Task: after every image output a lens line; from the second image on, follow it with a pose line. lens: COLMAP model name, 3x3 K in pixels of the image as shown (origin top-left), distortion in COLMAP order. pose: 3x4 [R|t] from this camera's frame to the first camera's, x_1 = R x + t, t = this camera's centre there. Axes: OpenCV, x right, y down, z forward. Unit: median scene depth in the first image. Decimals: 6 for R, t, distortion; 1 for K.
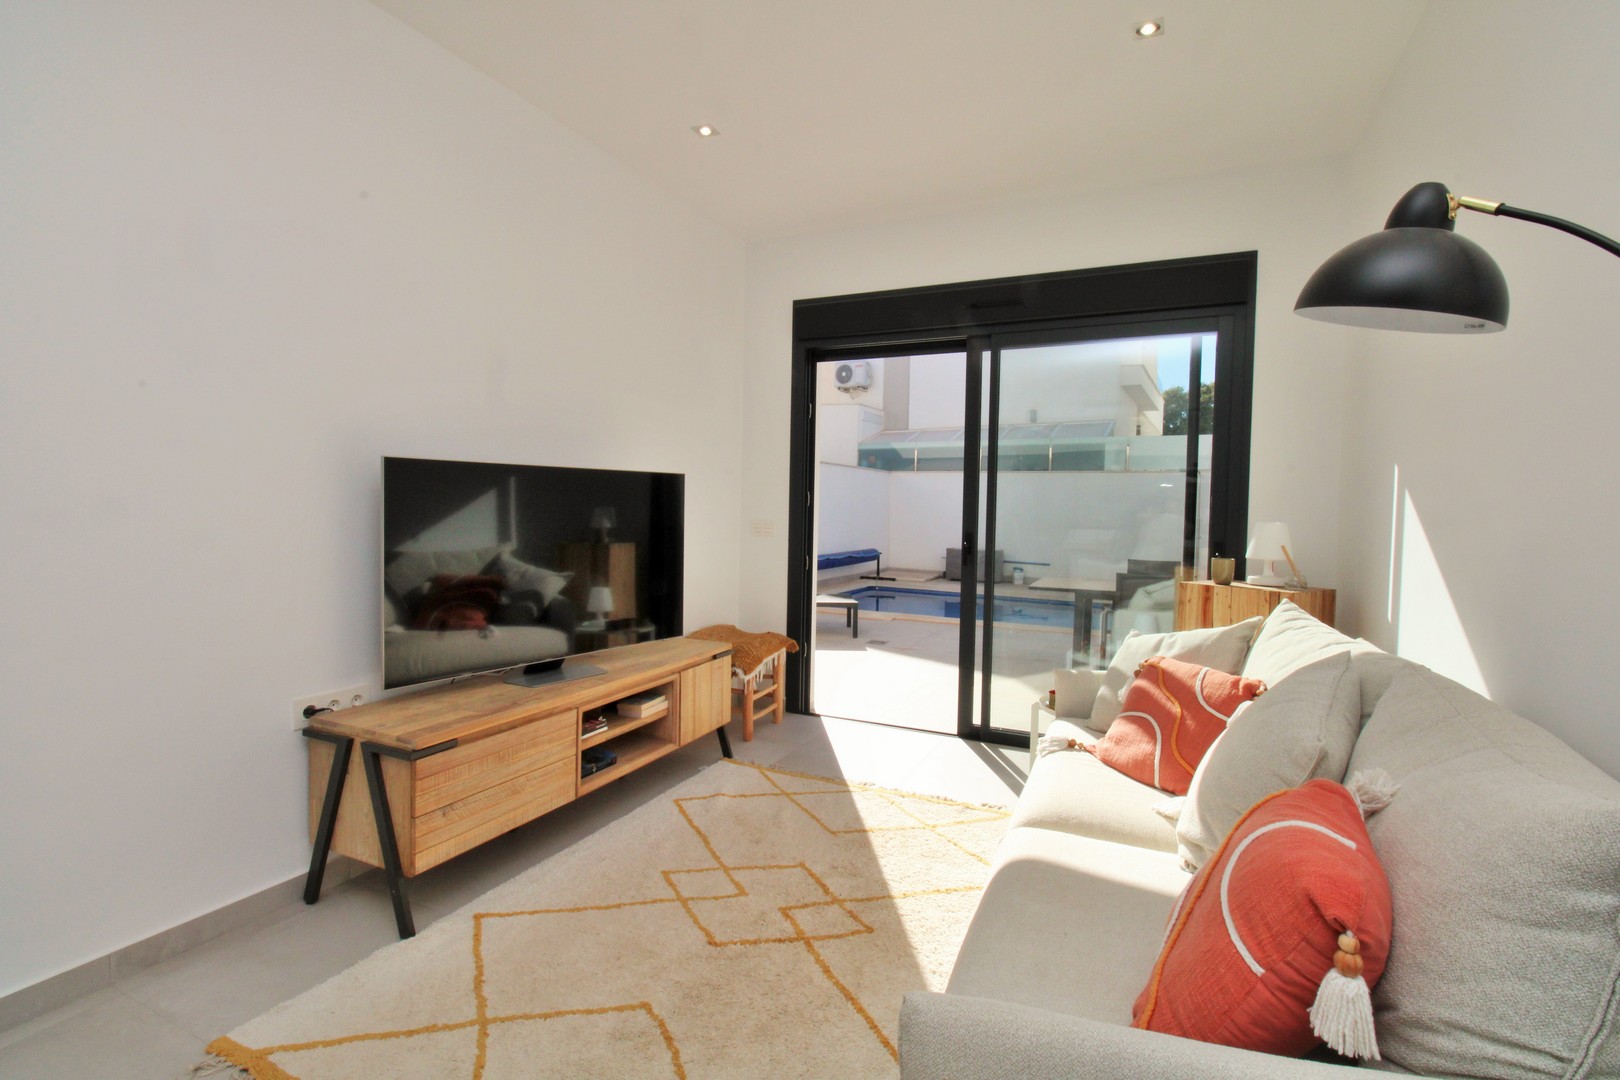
lens RADIAL K [[750.2, 0, 809.5], [0, 750.2, 528.2], [0, 0, 1]] dist [-0.005347, -0.000569]
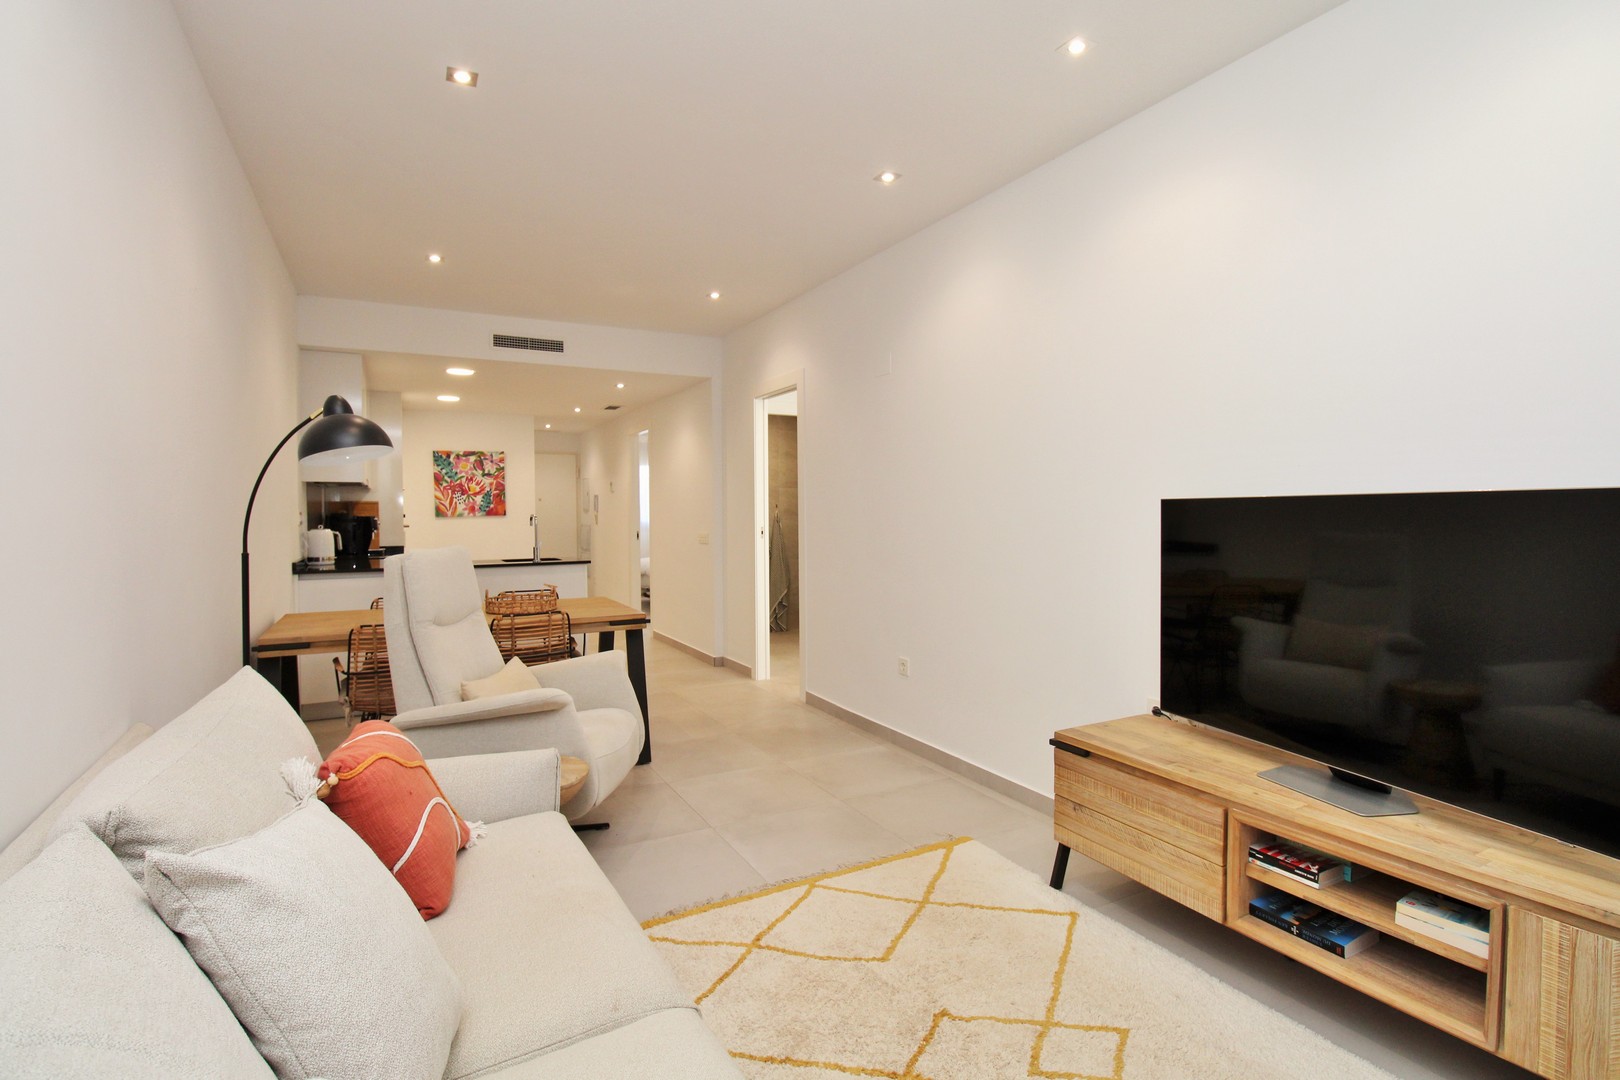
lens RADIAL K [[781.8, 0, 812.4], [0, 781.8, 528.4], [0, 0, 1]] dist [-0.004838, -0.000912]
pose [[-0.594079, -0.000913, -0.804406, 0.638905], [-0.031657, 0.999251, 0.022245, -0.058830], [0.803783, 0.038680, -0.593663, 1.207496]]
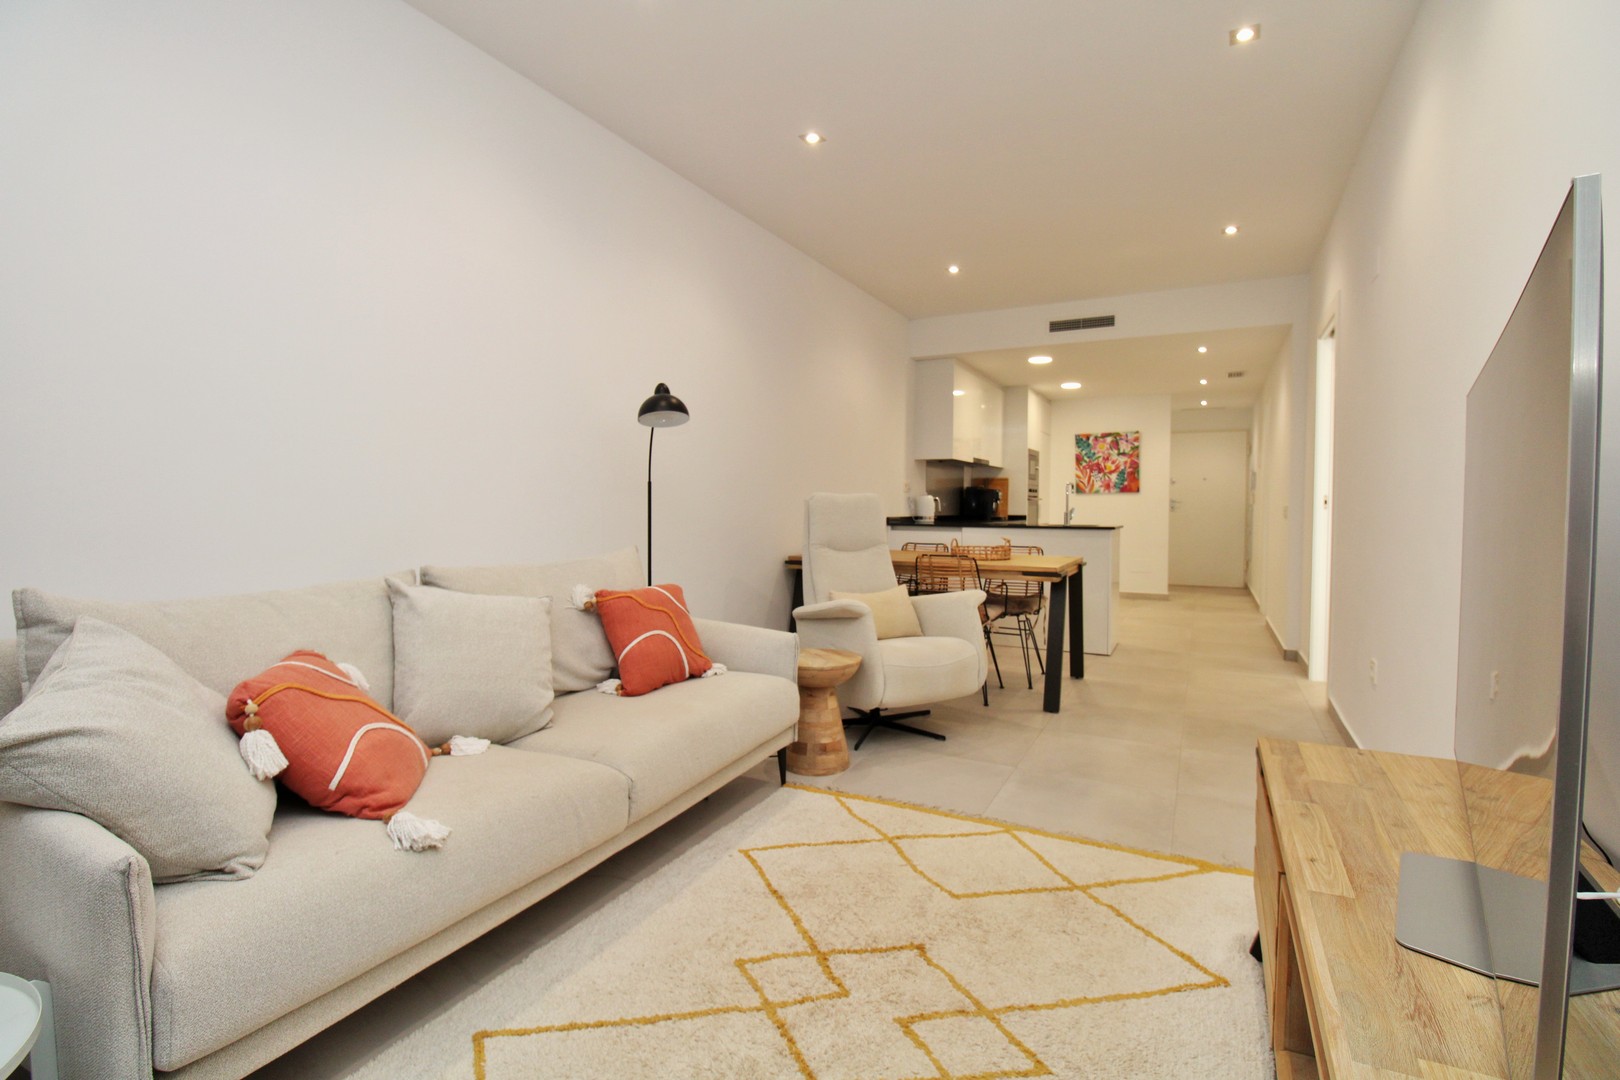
lens RADIAL K [[742.7, 0, 818.3], [0, 742.7, 531.6], [0, 0, 1]] dist [-0.003790, -0.000419]
pose [[-0.998998, -0.027692, 0.035159, -0.021581], [-0.025278, 0.997410, 0.067332, -0.004414], [-0.036932, 0.066376, -0.997111, 1.582232]]
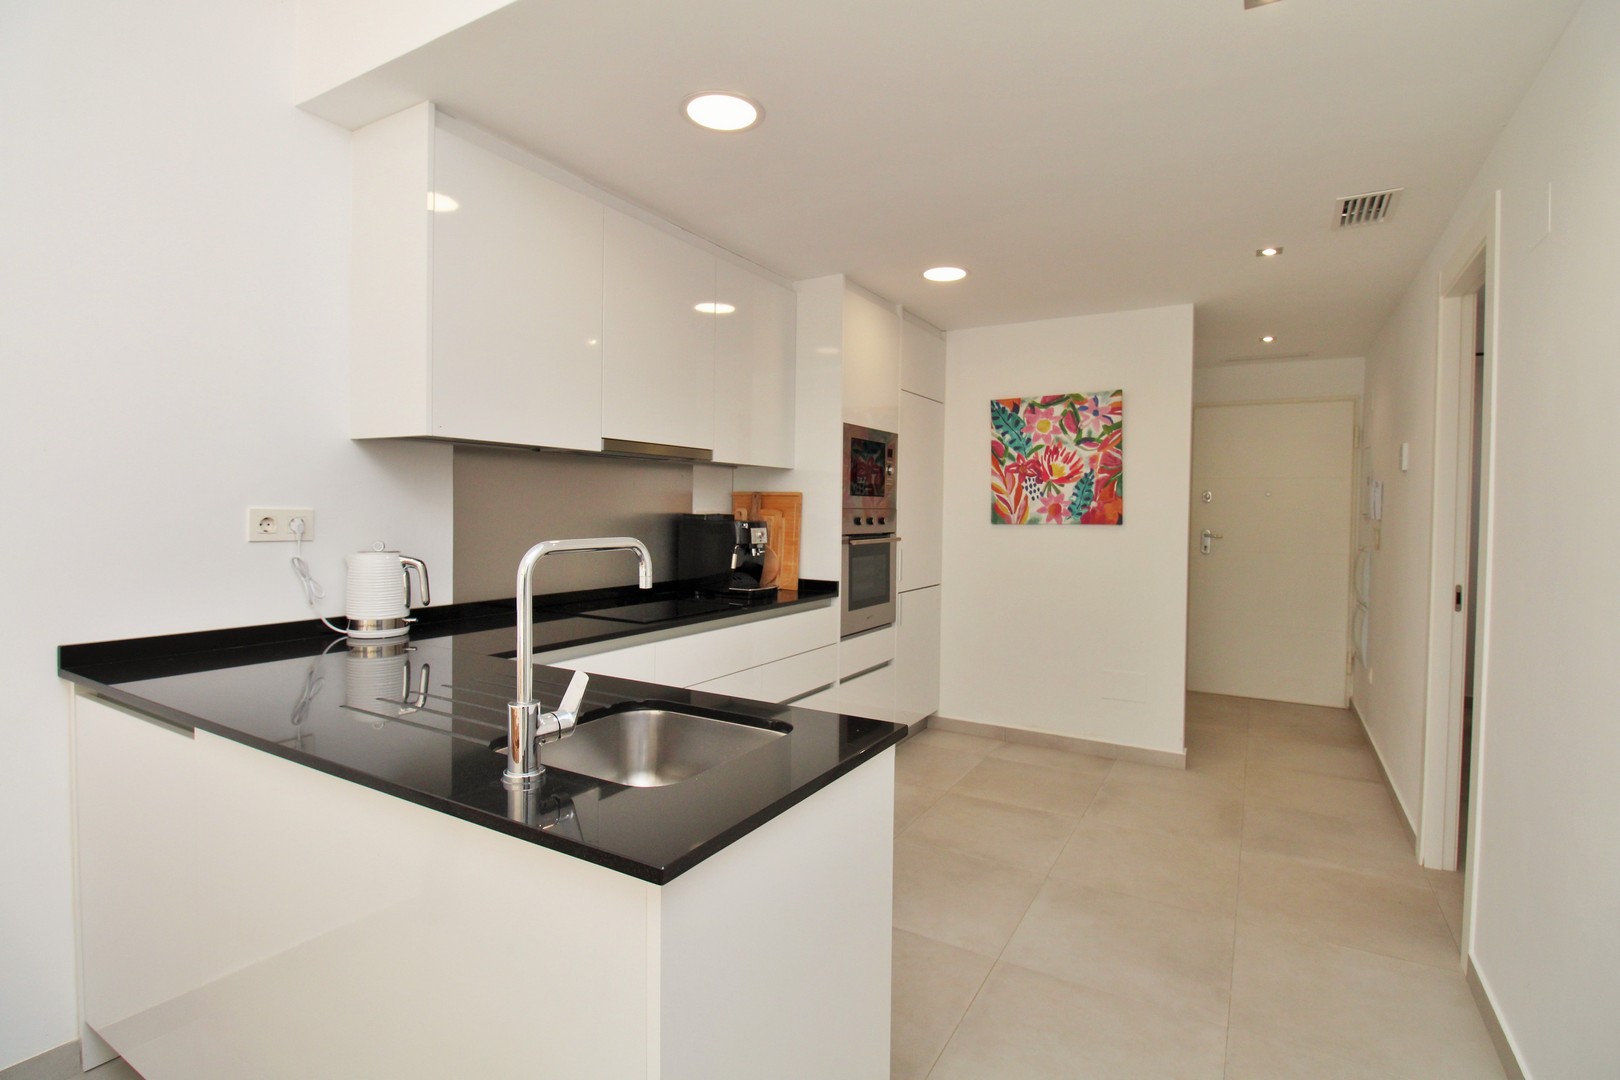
lens RADIAL K [[764.4, 0, 816.5], [0, 764.4, 531.7], [0, 0, 1]] dist [-0.016940, -0.000868]
pose [[-0.995789, -0.038961, 0.082984, -0.935305], [-0.033751, 0.997425, 0.063278, -0.062038], [-0.085235, 0.060210, -0.994540, -0.394615]]
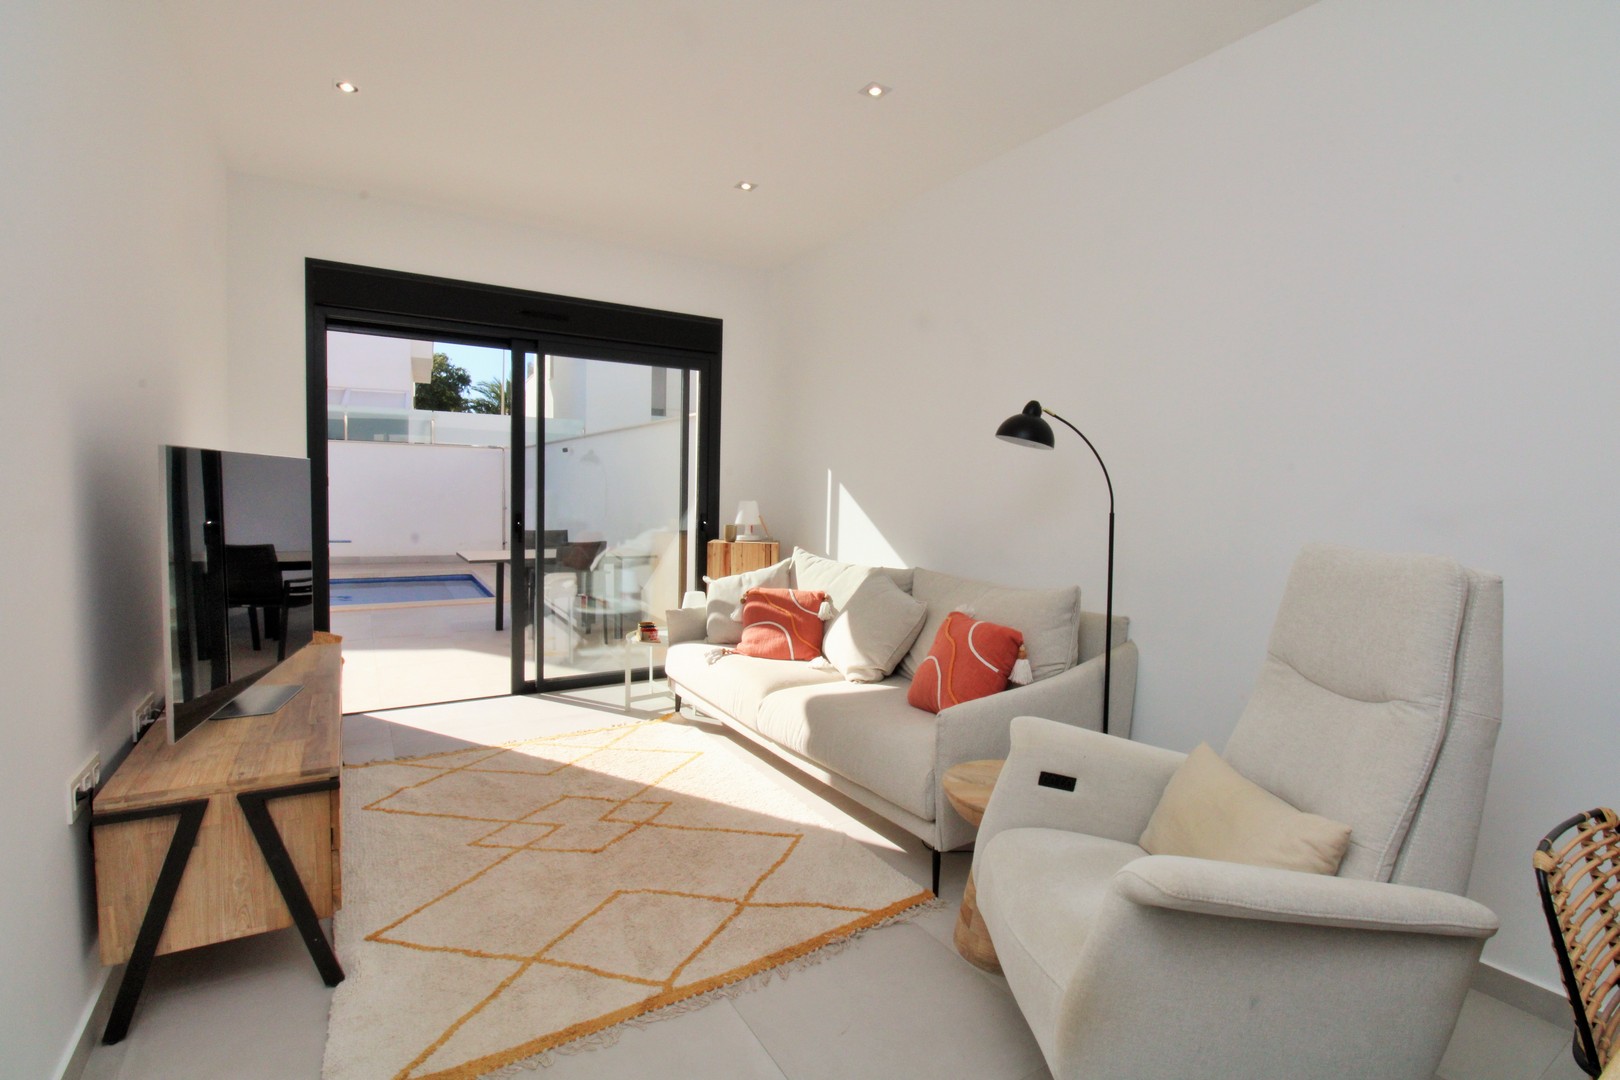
lens RADIAL K [[754.5, 0, 818.7], [0, 754.5, 529.6], [0, 0, 1]] dist [0.001553, -0.015088]
pose [[0.542786, -0.052997, 0.838197, -0.808329], [0.015123, 0.998462, 0.053337, -0.037340], [-0.839735, -0.016274, 0.542753, 0.011496]]
